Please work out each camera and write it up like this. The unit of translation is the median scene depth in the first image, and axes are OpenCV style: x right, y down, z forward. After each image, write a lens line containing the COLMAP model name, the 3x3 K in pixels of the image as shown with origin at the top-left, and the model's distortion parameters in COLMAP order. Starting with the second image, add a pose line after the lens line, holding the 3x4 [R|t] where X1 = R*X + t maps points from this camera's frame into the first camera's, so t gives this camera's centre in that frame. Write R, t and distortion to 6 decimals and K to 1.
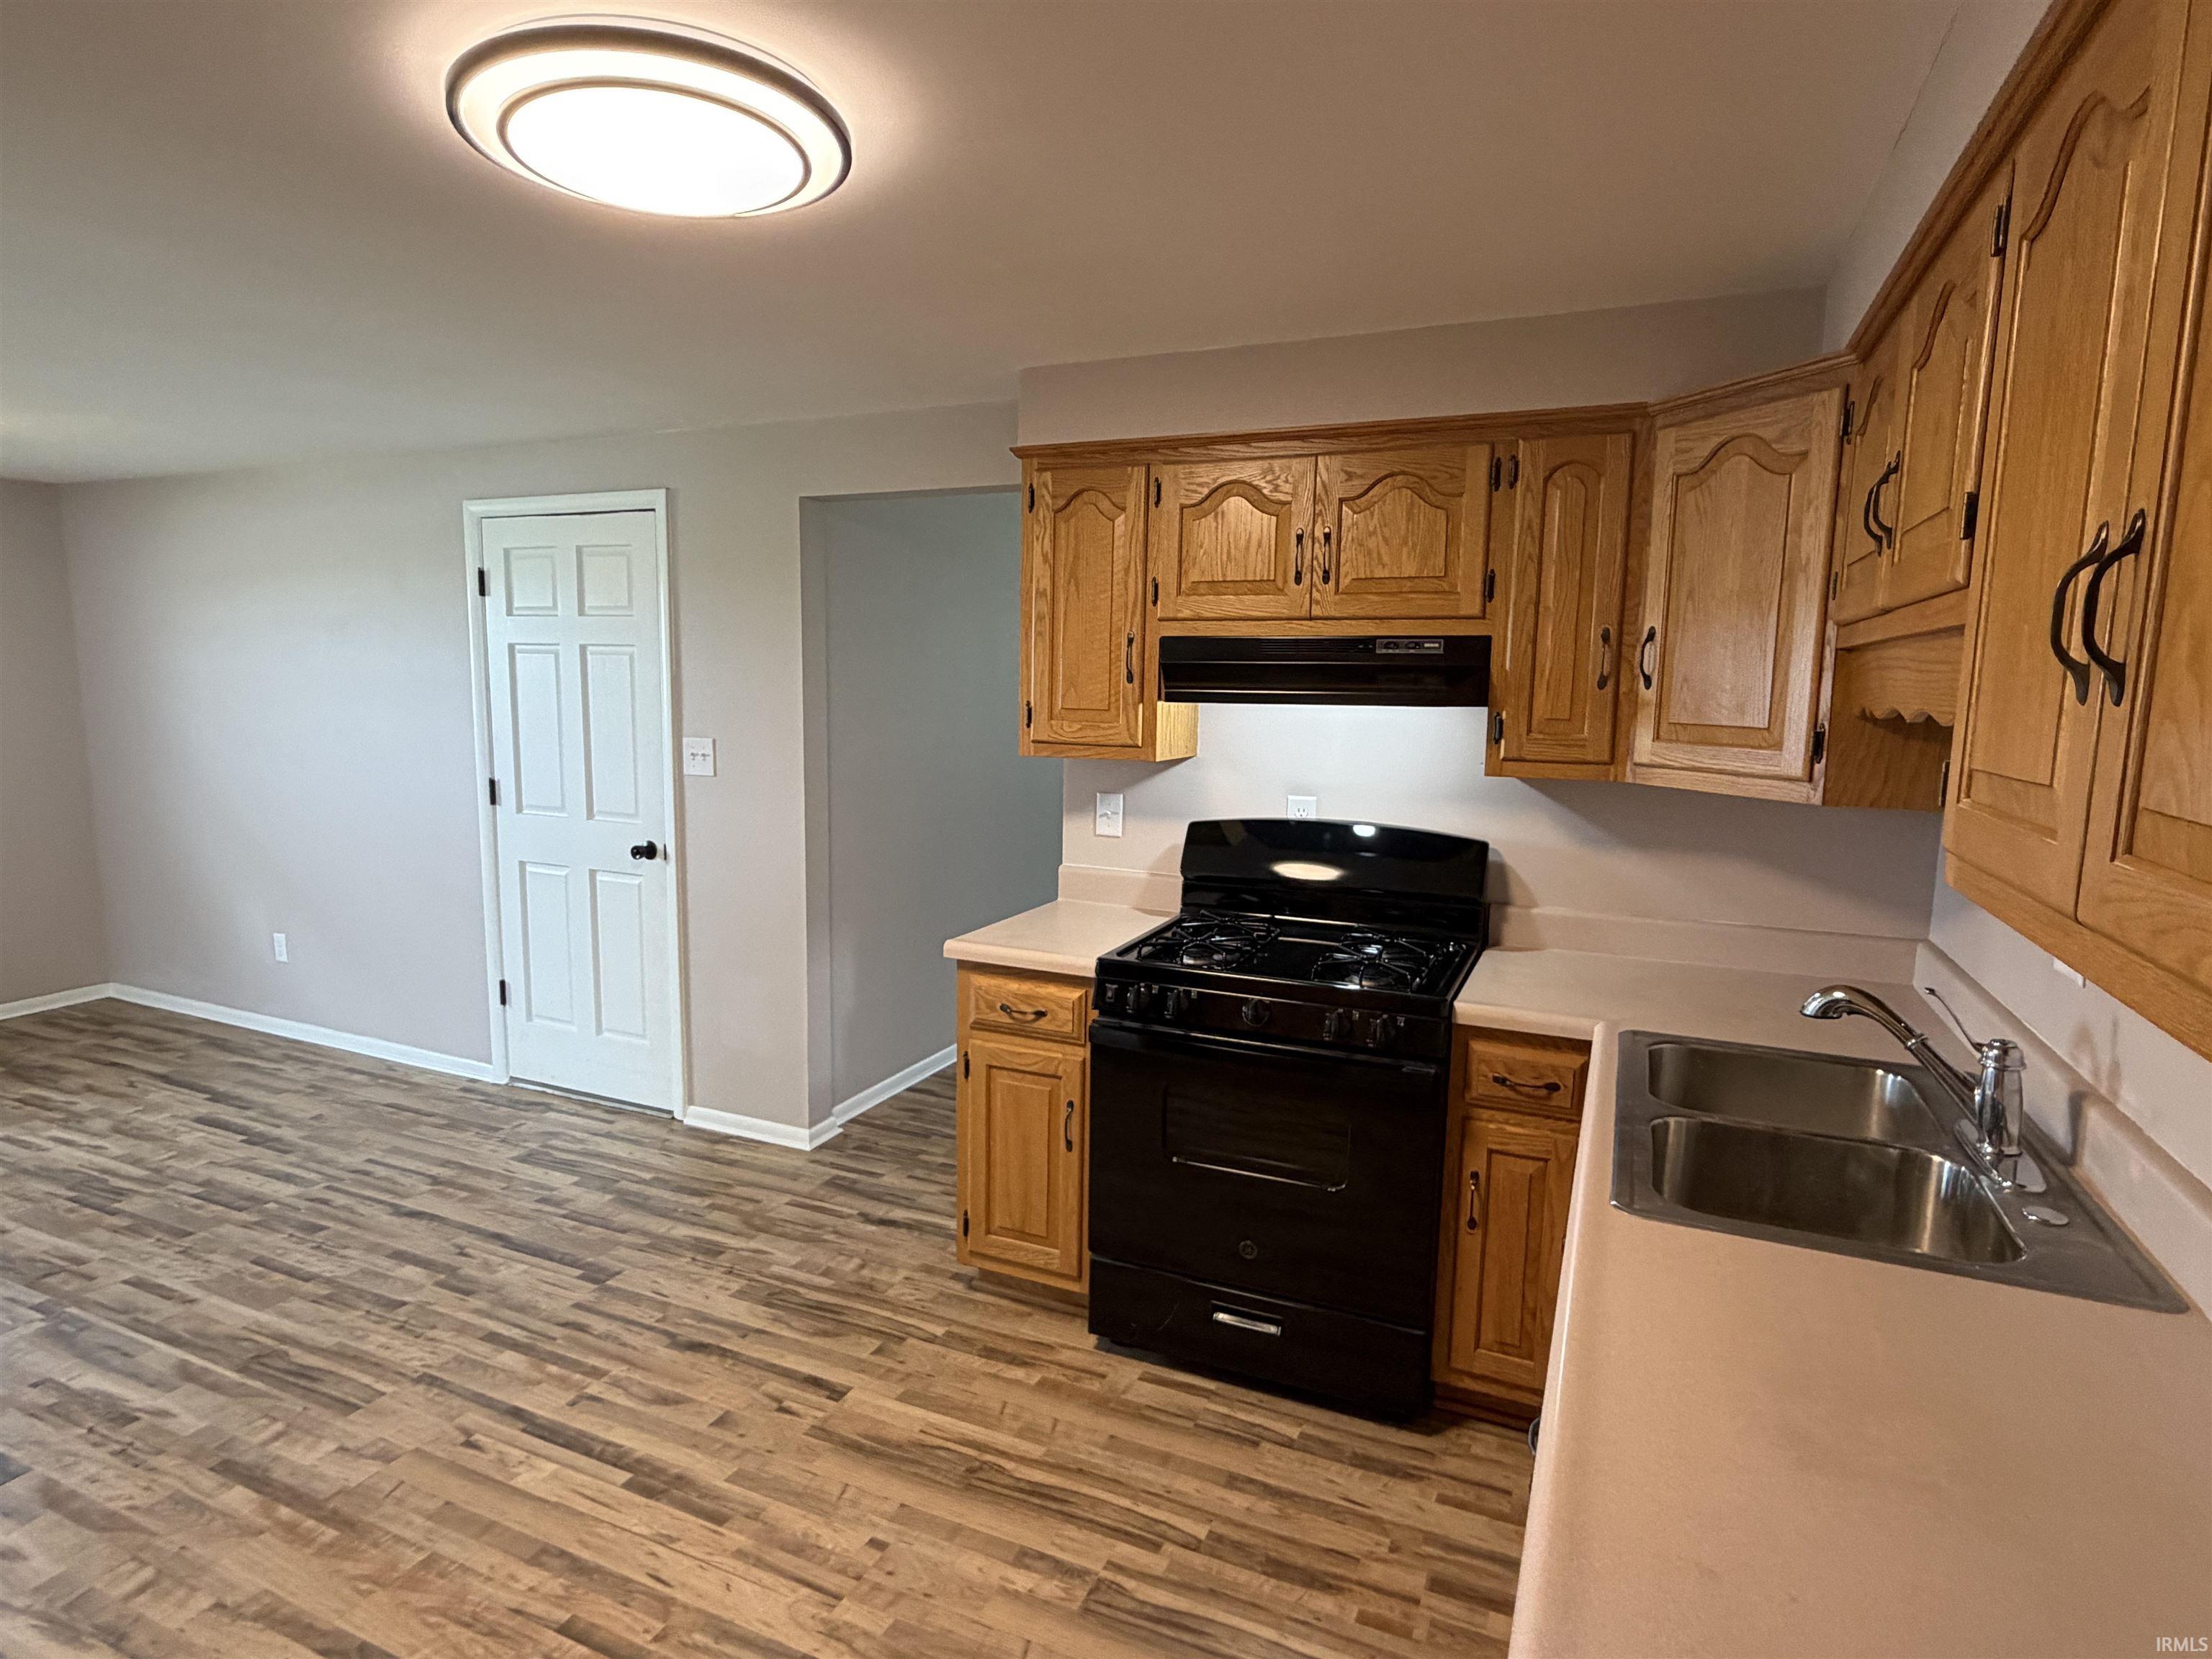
lens RADIAL K [[1185.6, 0, 1097.5], [0, 1185.6, 829.5], [0, 0, 1]] dist [-0.000426, -0.000213]
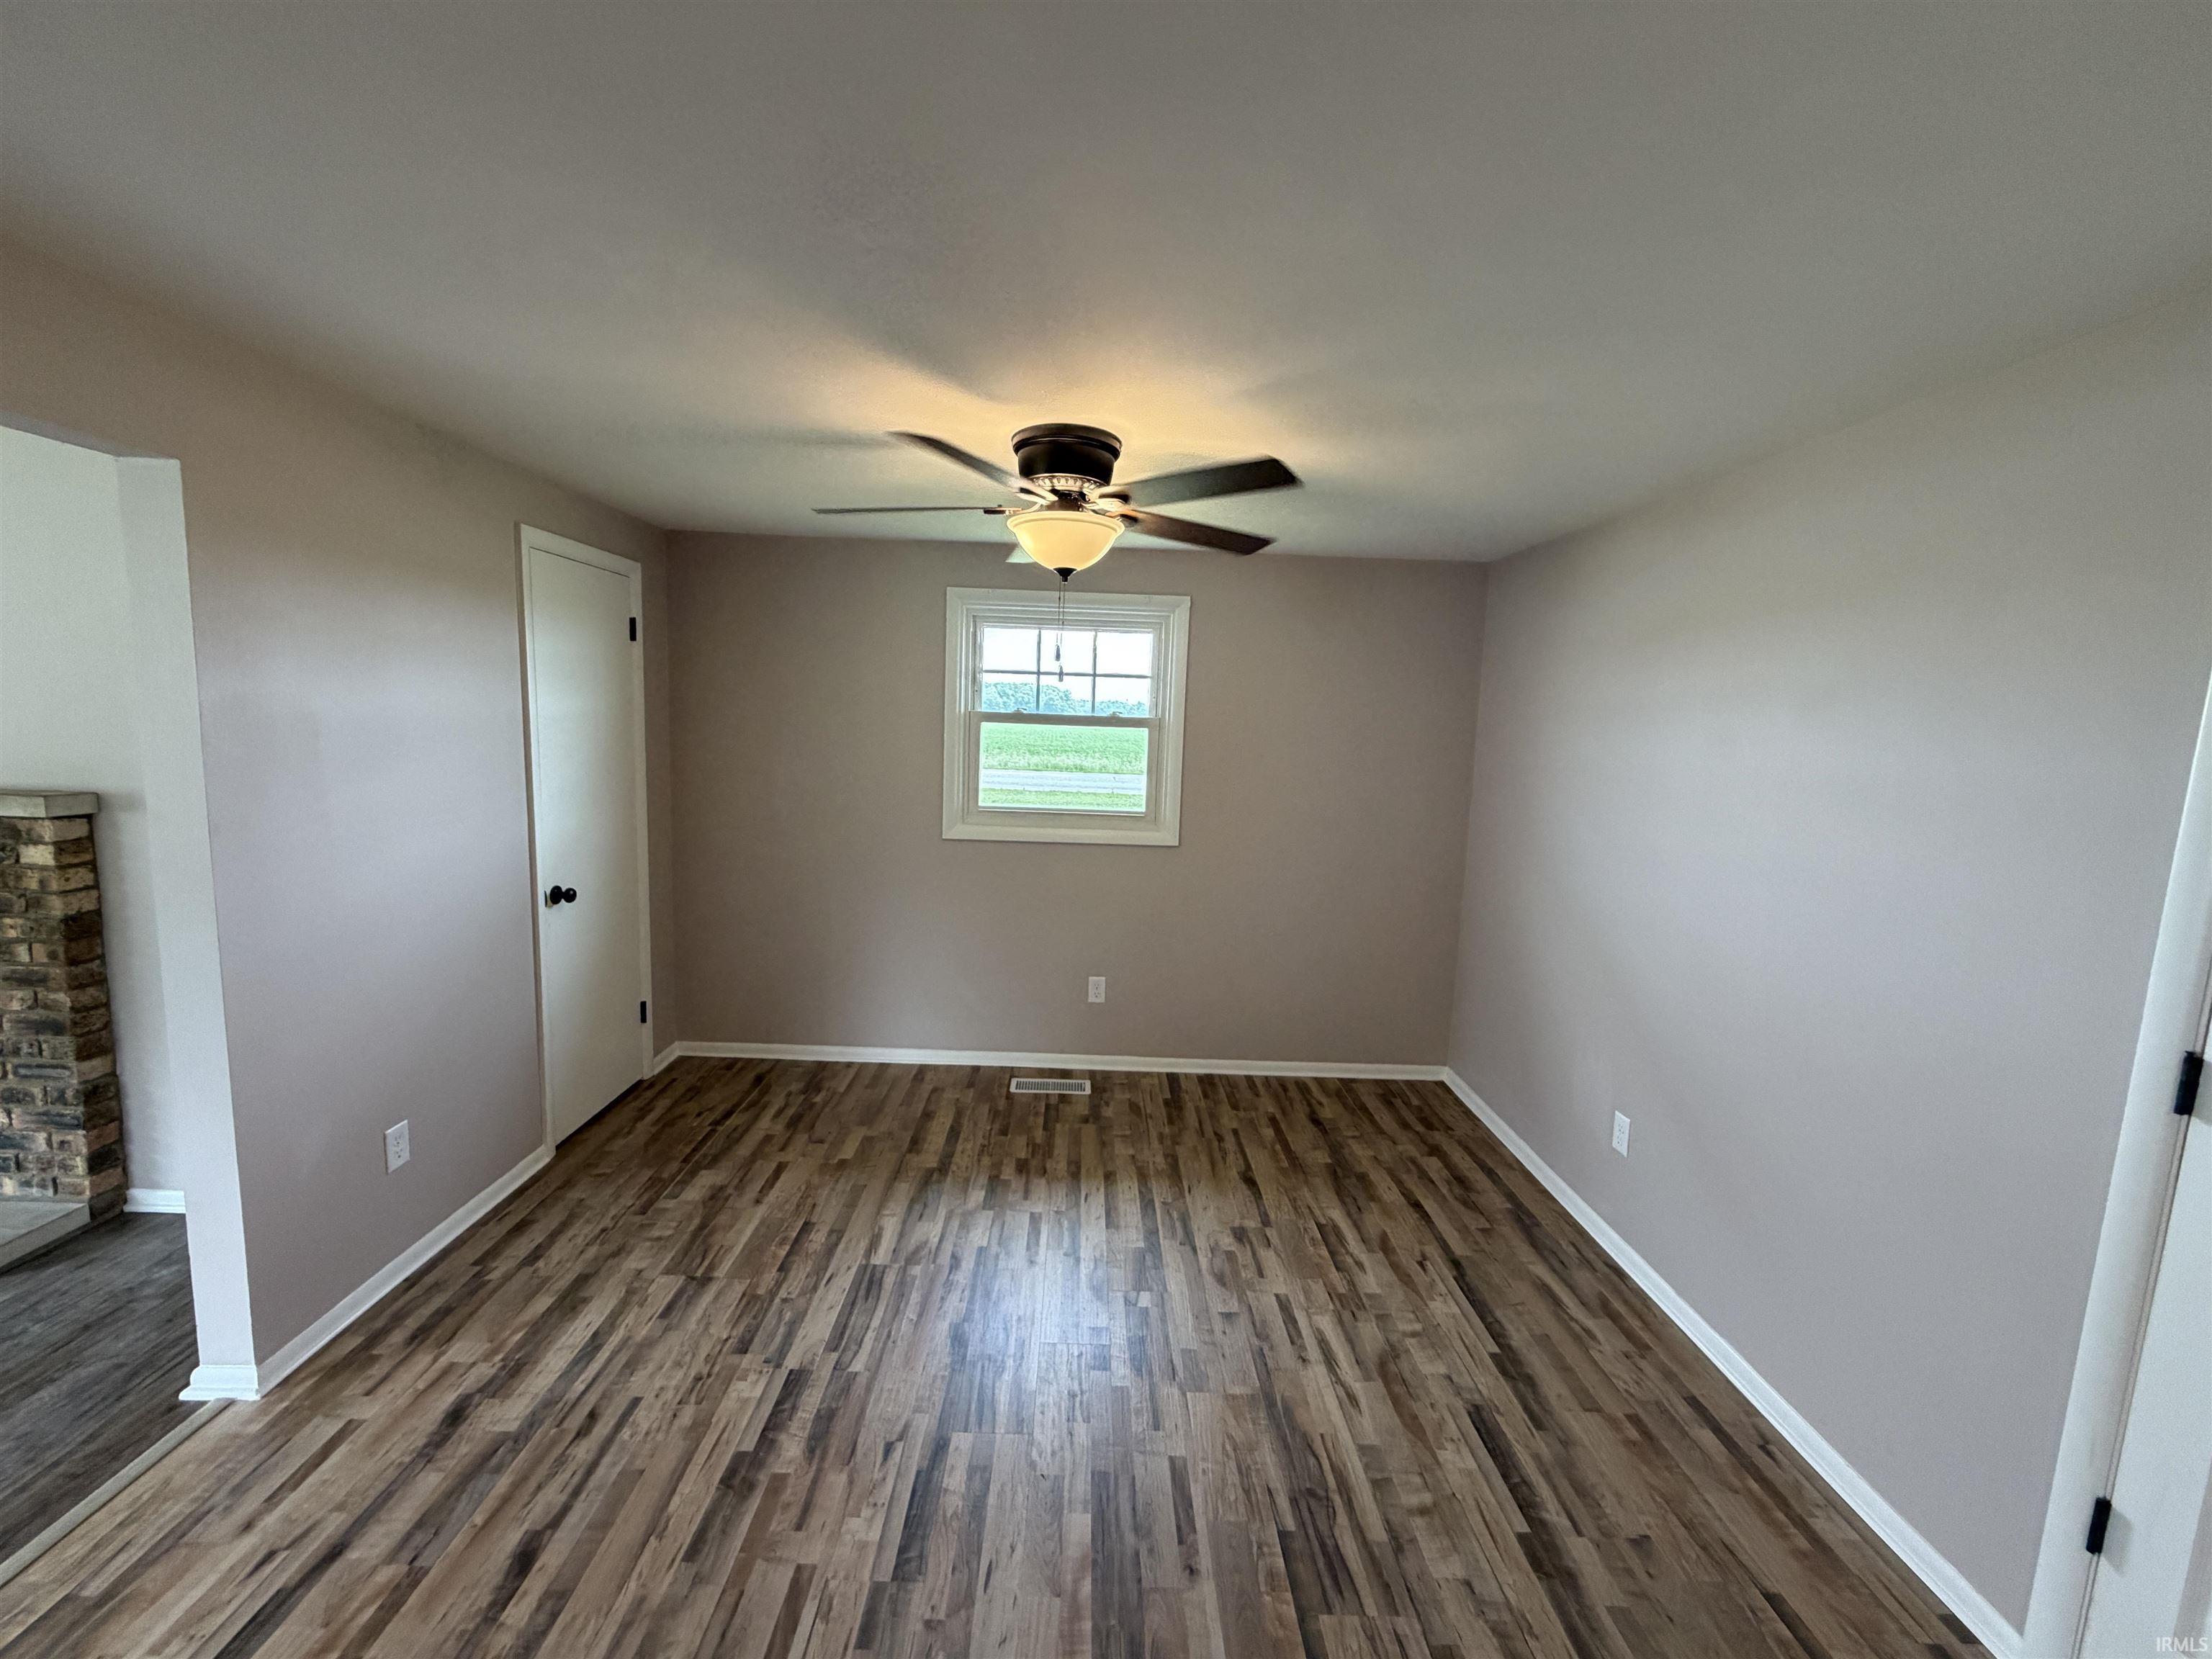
lens RADIAL K [[878.1, 0, 1098.5], [0, 878.1, 829.0], [0, 0, 1]] dist [-0.000829, -0.000805]
pose [[0.416566, 0.113174, -0.902034, -0.619093], [-0.150392, 0.987129, 0.054398, -0.122691], [0.896580, 0.112998, 0.428225, 0.791203]]
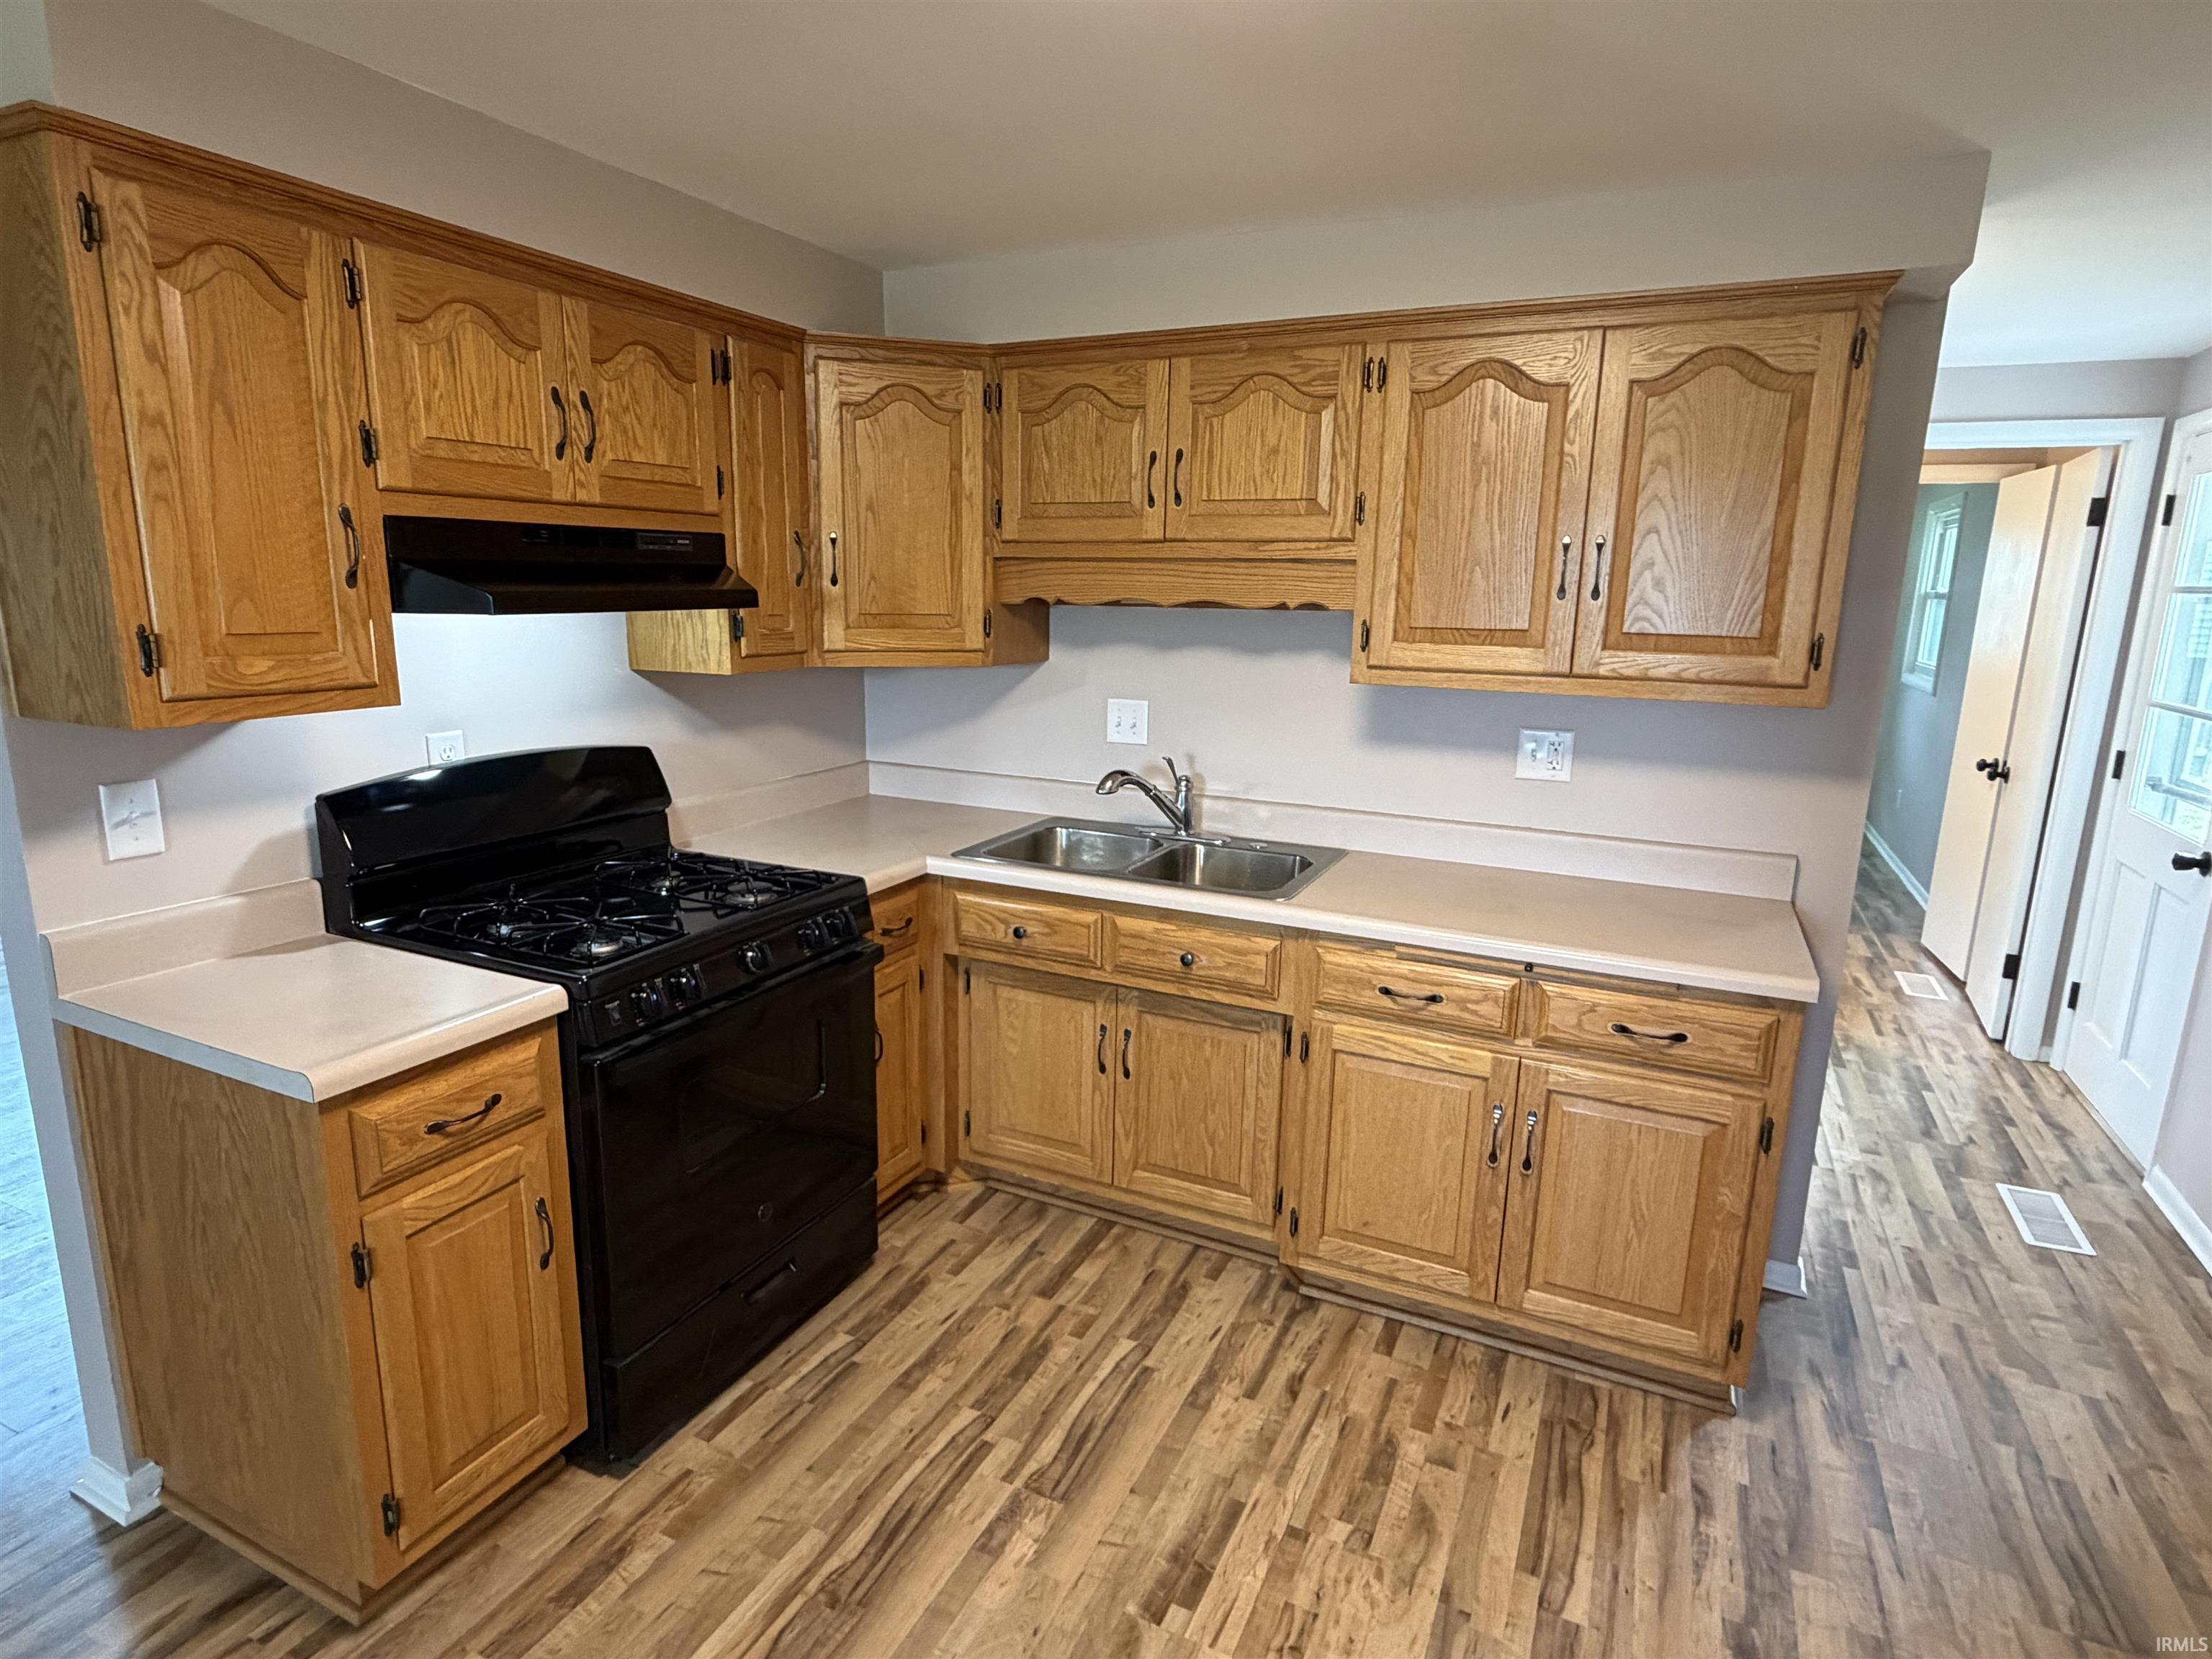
lens RADIAL K [[1185.6, 0, 1097.5], [0, 1185.6, 829.5], [0, 0, 1]] dist [-0.000426, -0.000213]
pose [[0.026613, -0.221516, 0.974793, -0.630633], [0.111762, 0.969685, 0.217304, -0.094451], [-0.993379, 0.103162, 0.050563, 0.605303]]
